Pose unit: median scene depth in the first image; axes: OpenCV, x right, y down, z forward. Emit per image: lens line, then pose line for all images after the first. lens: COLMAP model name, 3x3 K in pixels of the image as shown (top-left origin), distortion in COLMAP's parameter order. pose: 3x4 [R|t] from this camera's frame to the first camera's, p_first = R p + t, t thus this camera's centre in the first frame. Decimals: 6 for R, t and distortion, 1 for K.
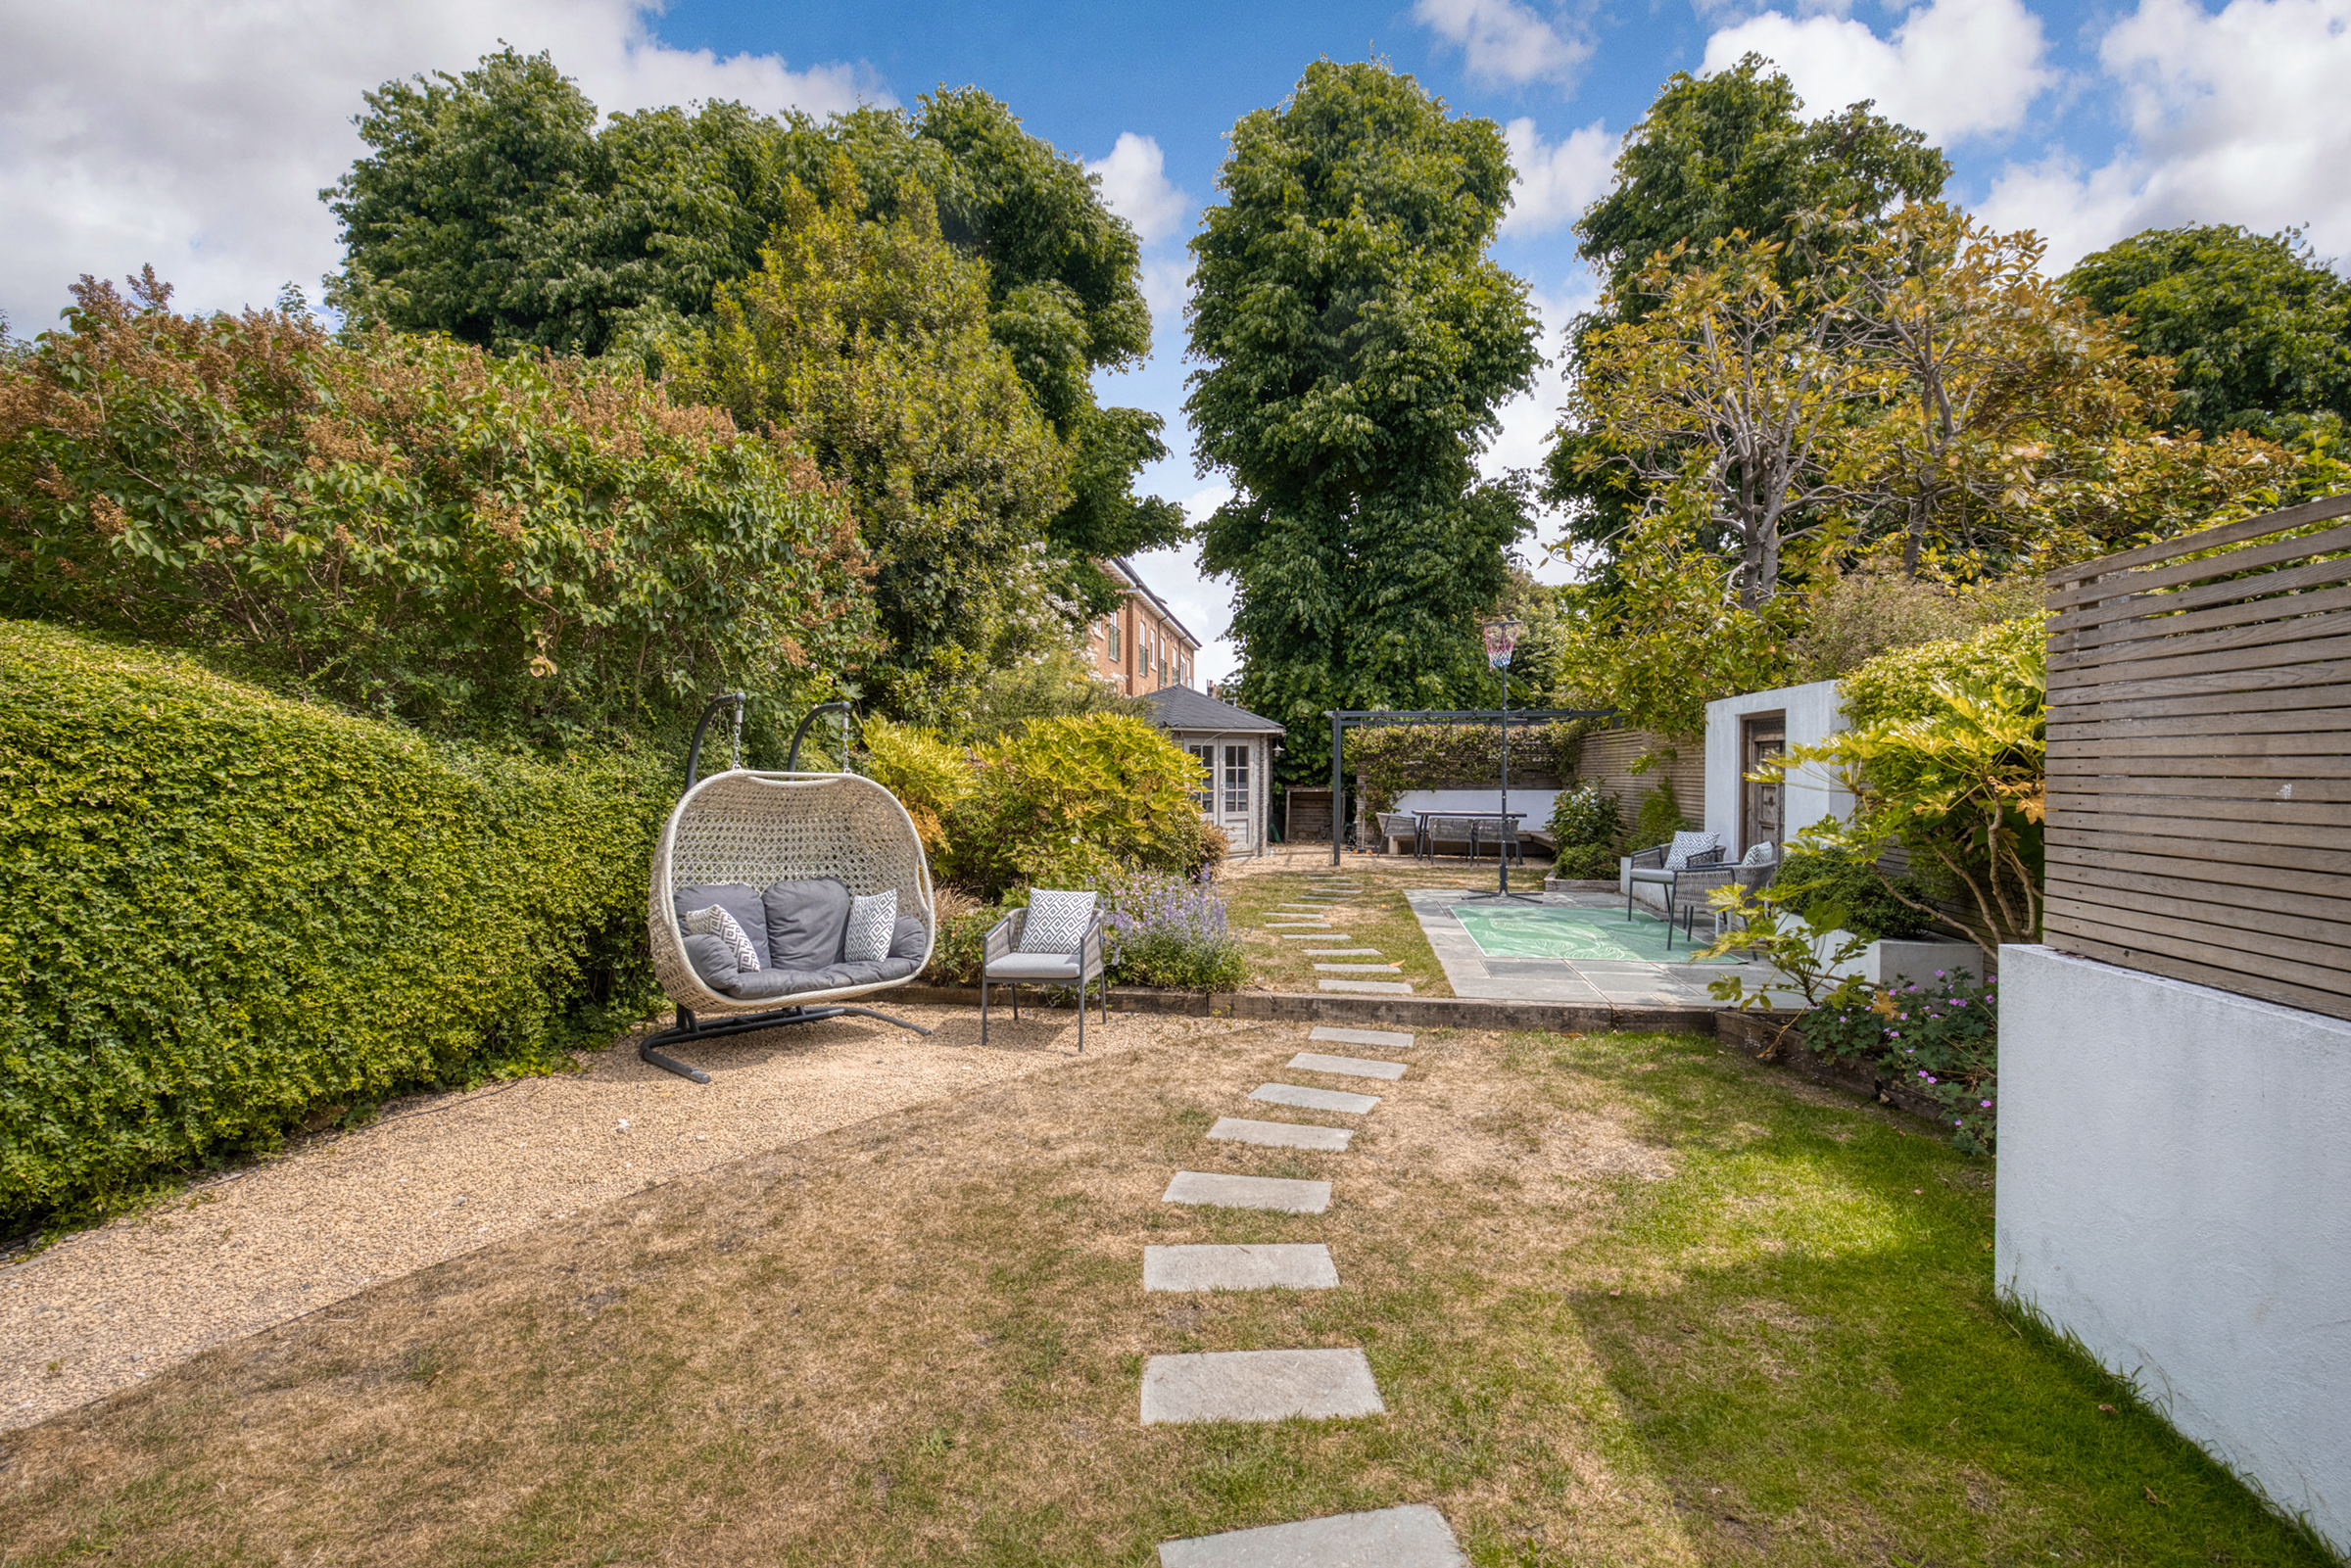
lens RADIAL K [[993.4, 0, 1199.9], [0, 993.4, 777.9], [0, 0, 1]] dist [0.001002, 0.000173]
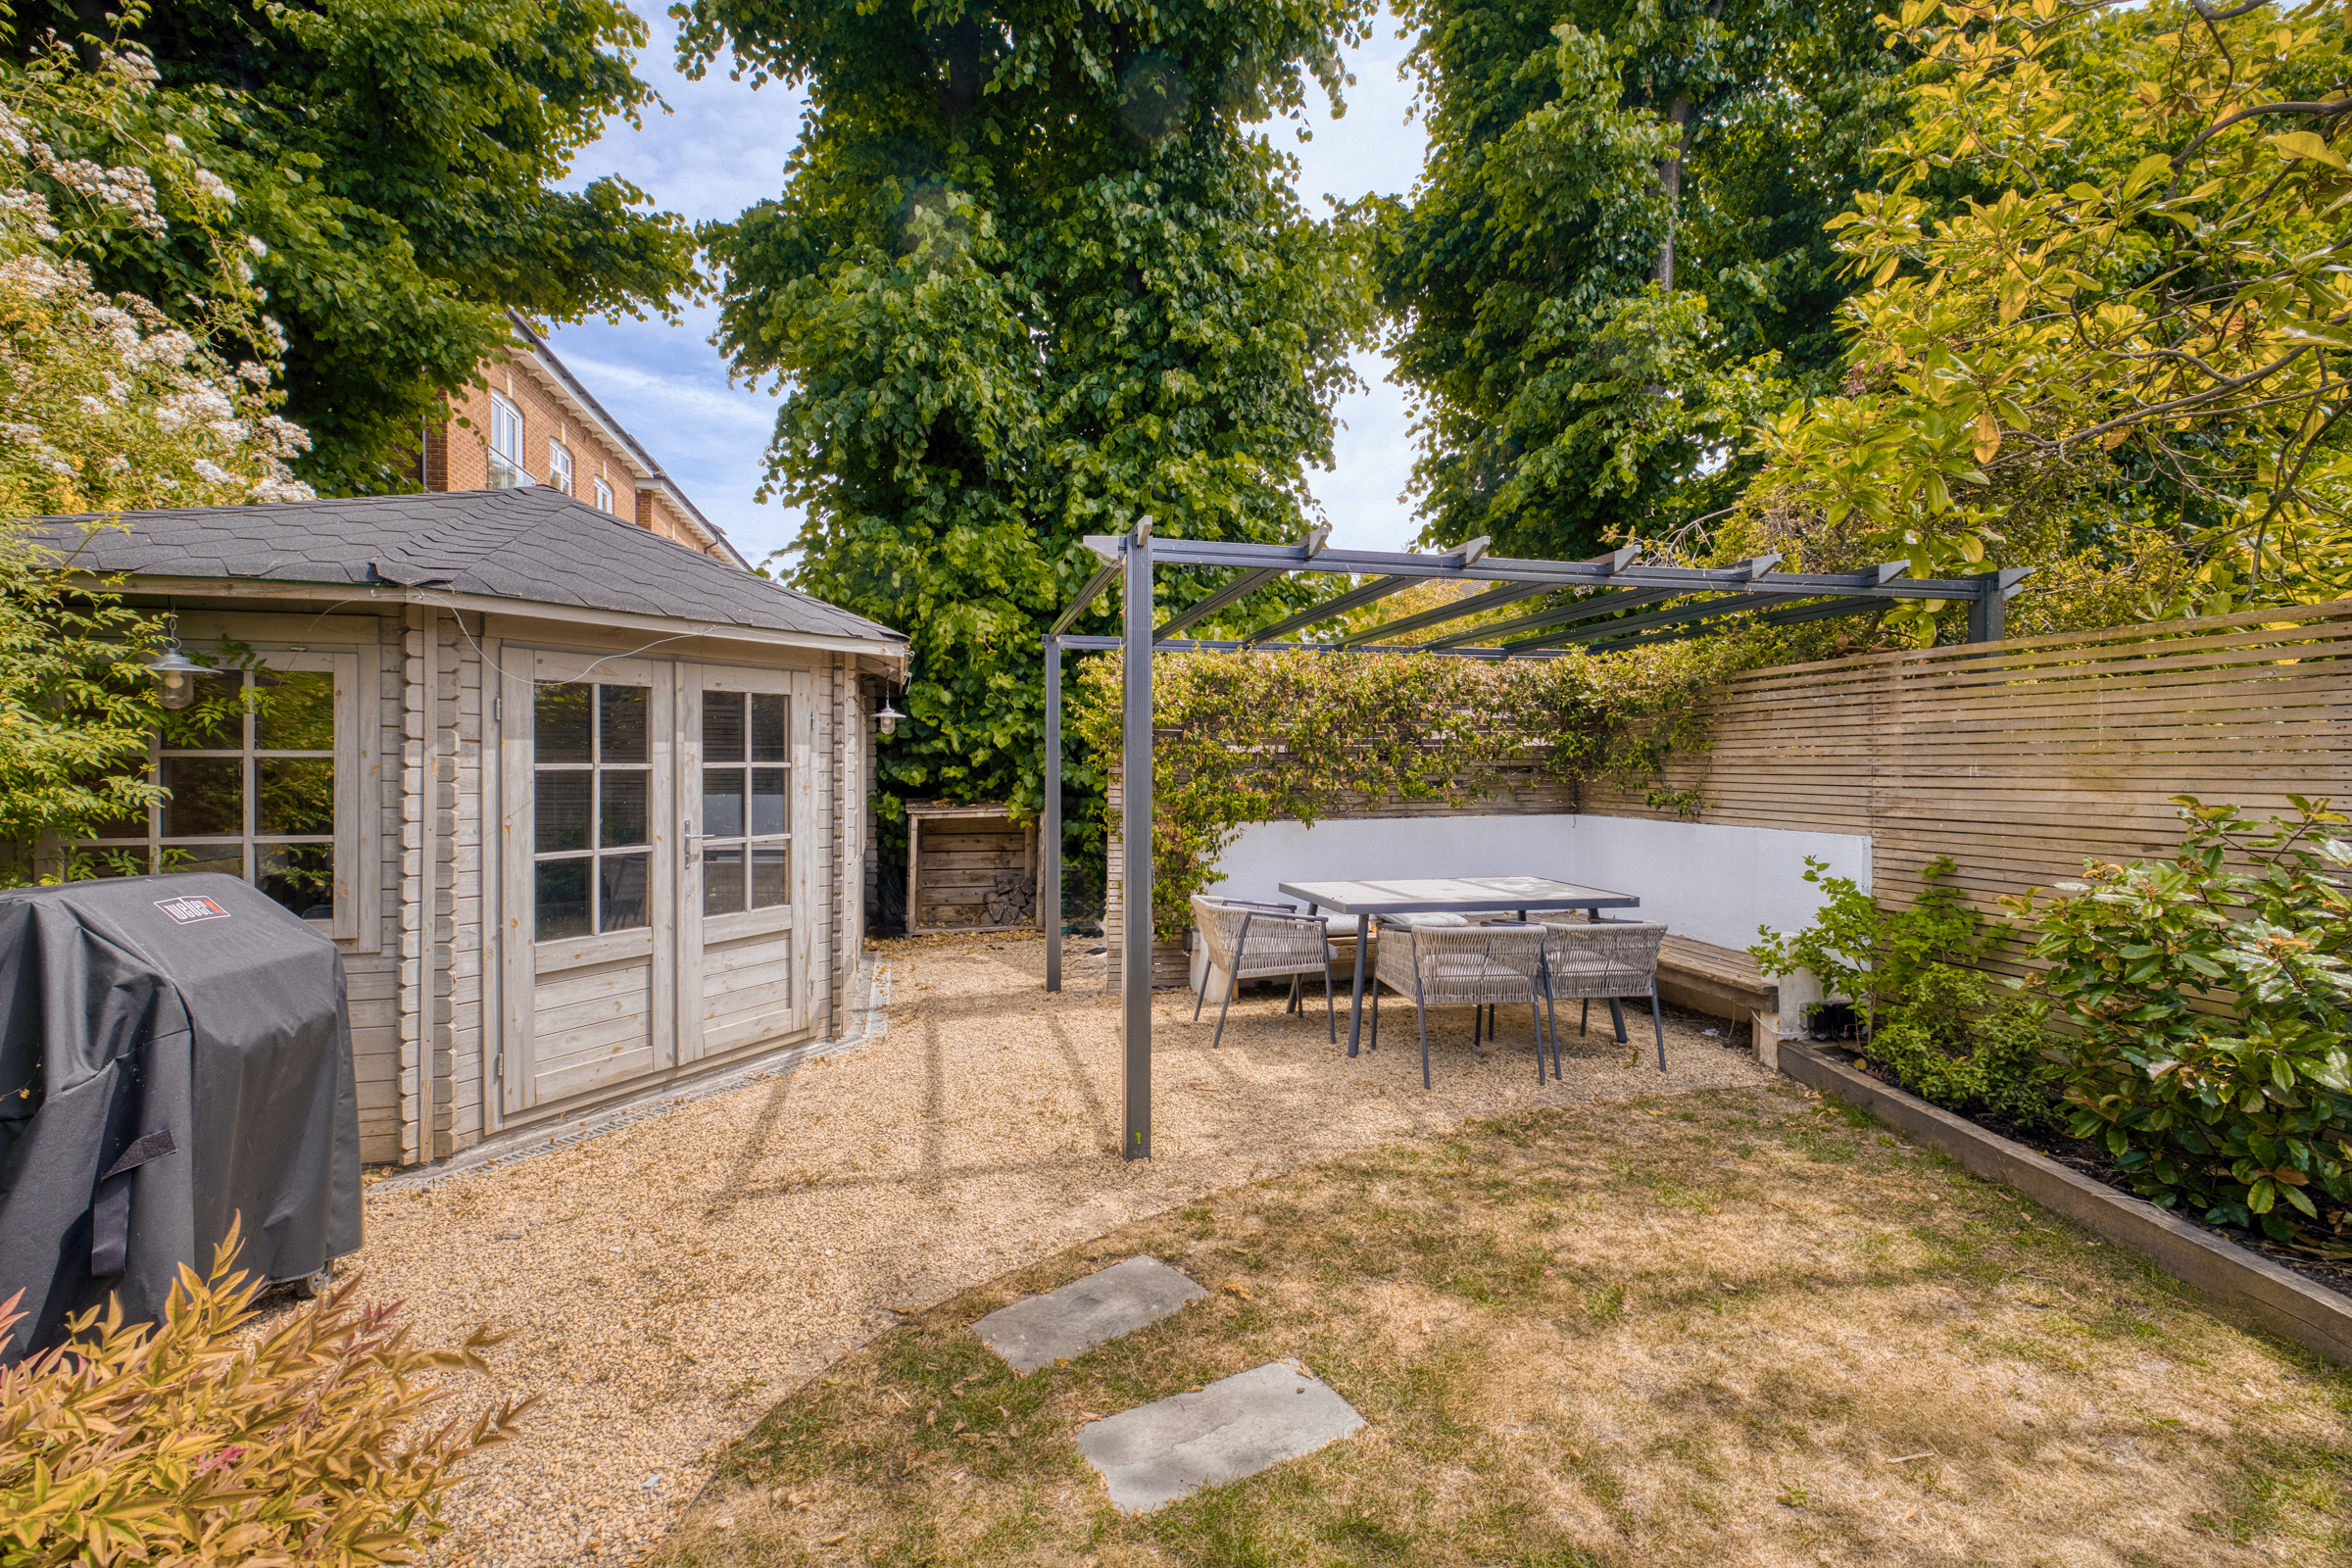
lens RADIAL K [[993.9, 0, 1178.8], [0, 993.9, 776.5], [0, 0, 1]] dist [0.001002, 0.000173]
pose [[0.934313, -0.005349, 0.356414, 0.134796], [0.003289, 0.999974, 0.006385, -0.019579], [-0.356439, -0.004794, 0.934306, 1.749195]]
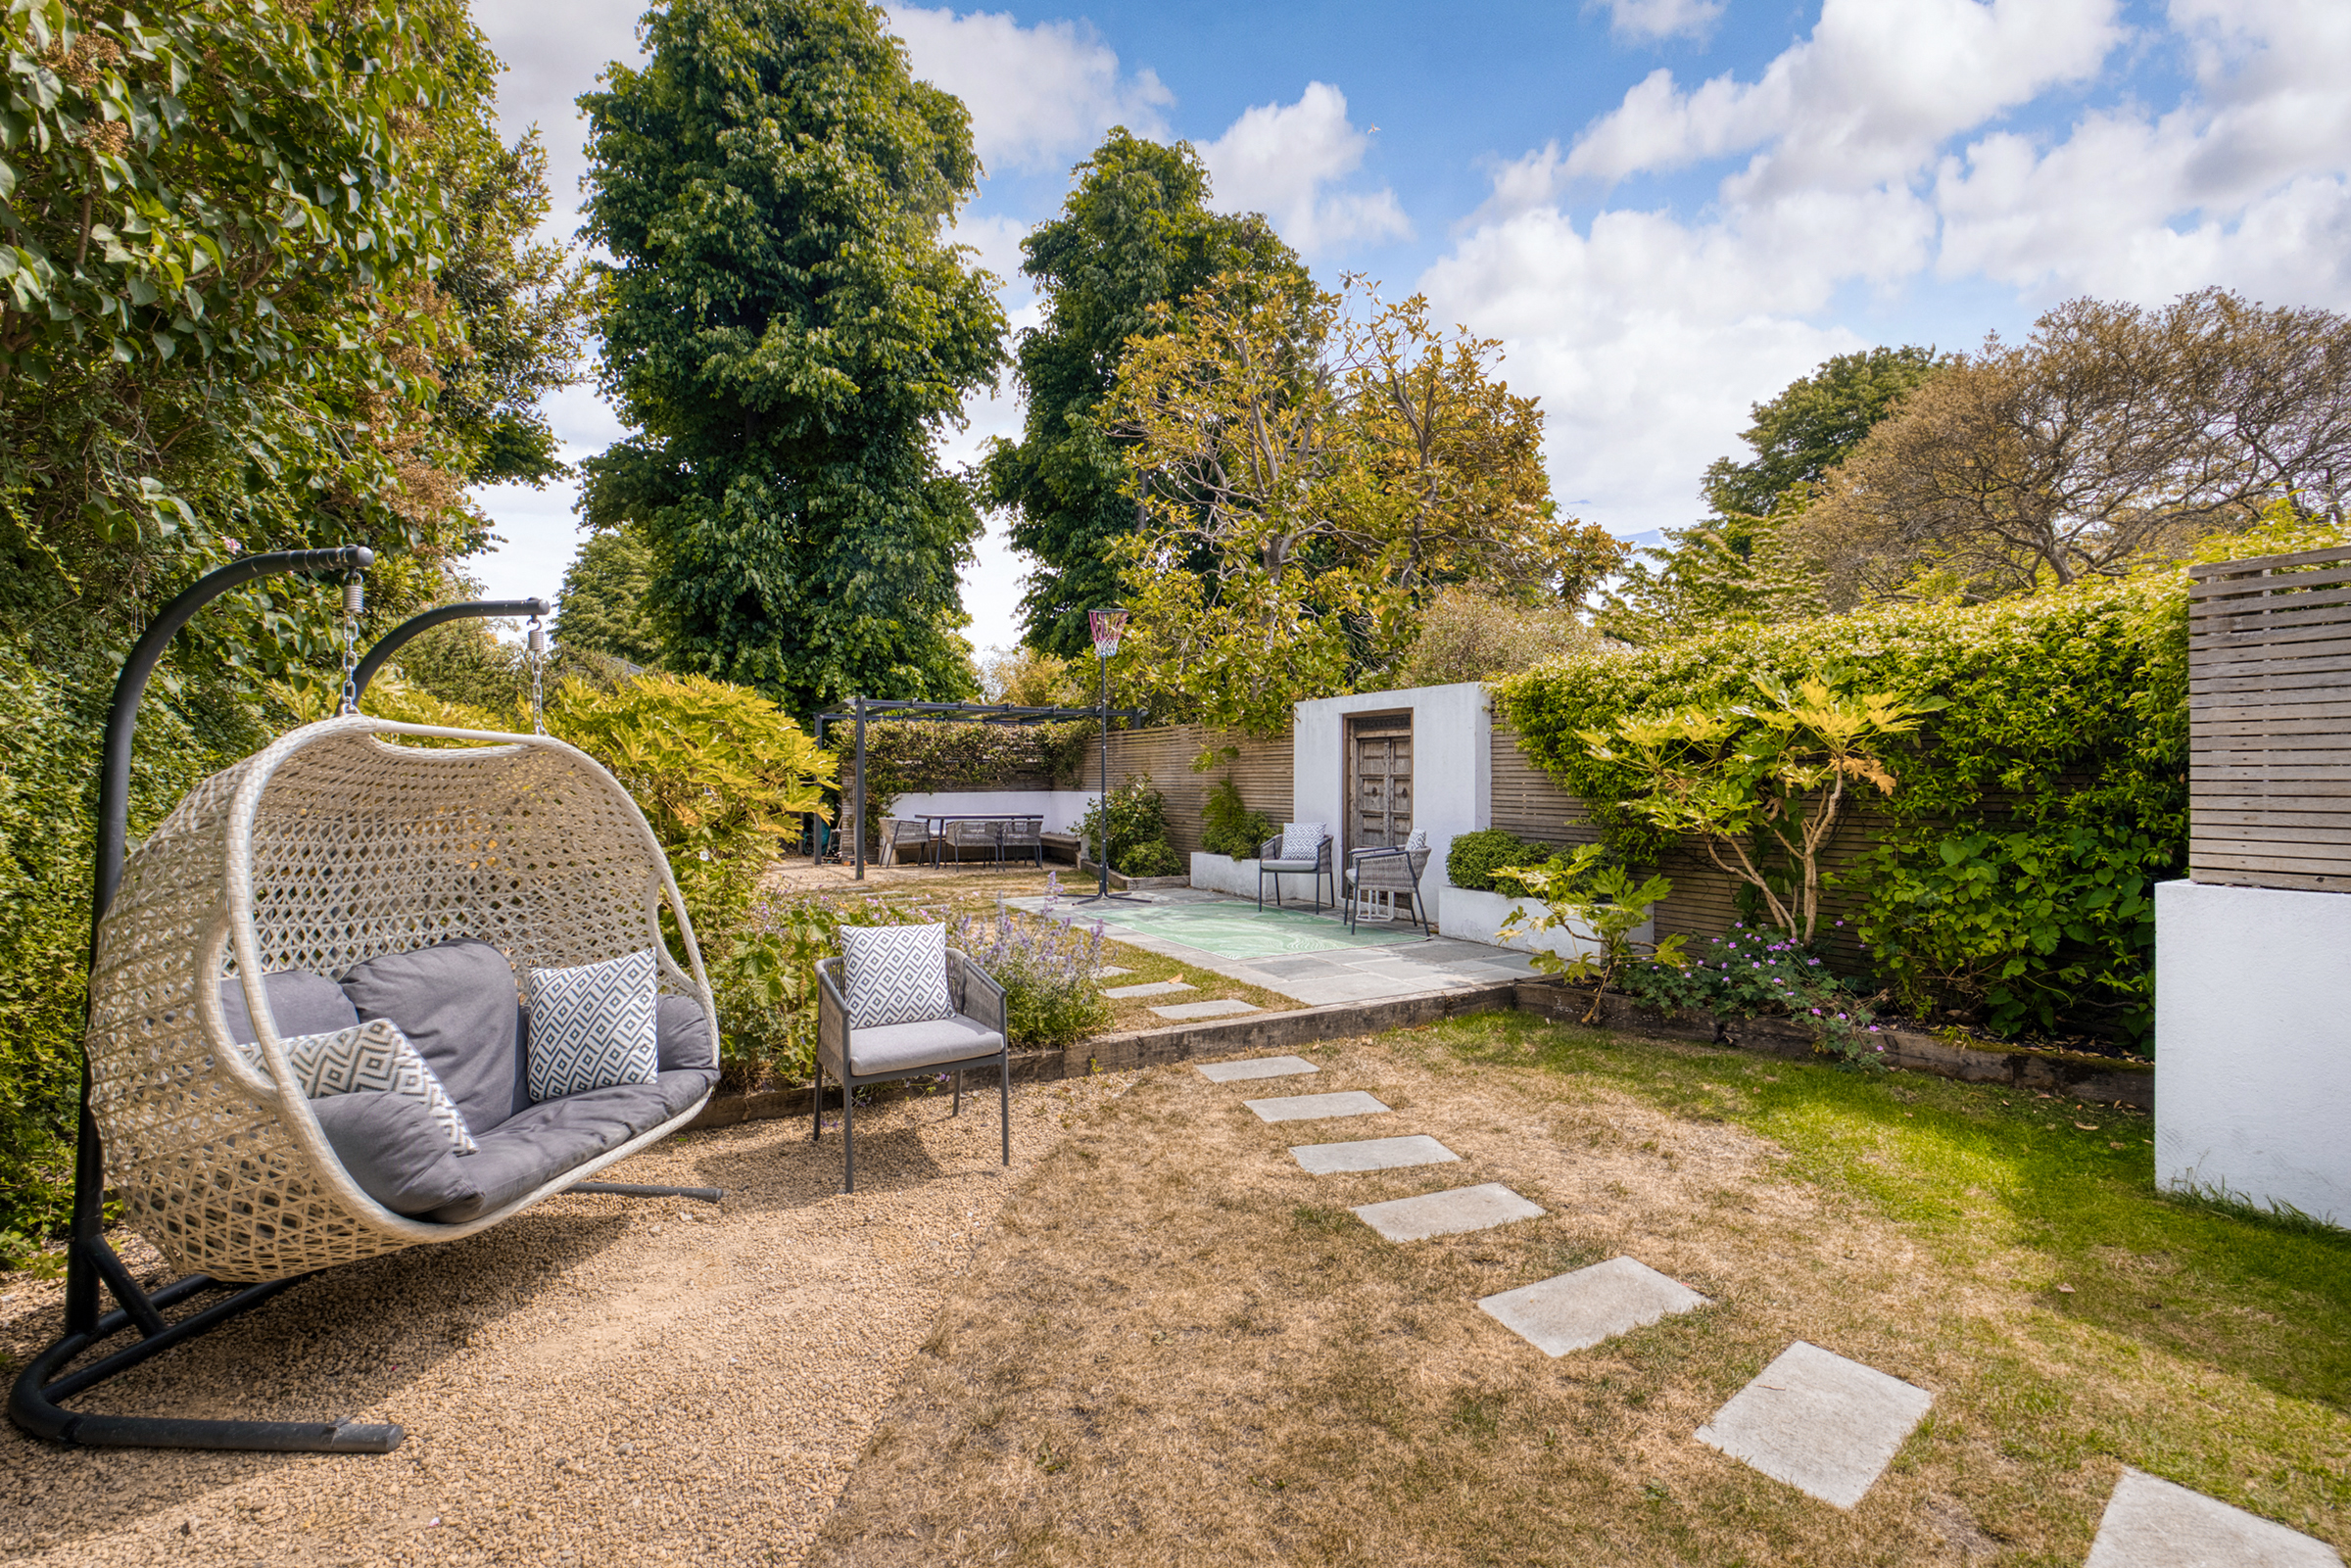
lens RADIAL K [[993.4, 0, 1164.5], [0, 993.4, 773.8], [0, 0, 1]] dist [0.001002, 0.000173]
pose [[0.798892, 0.004107, 0.601460, -0.384481], [0.005215, 0.999892, -0.013755, 0.023294], [-0.601451, 0.014125, 0.798785, 0.361621]]
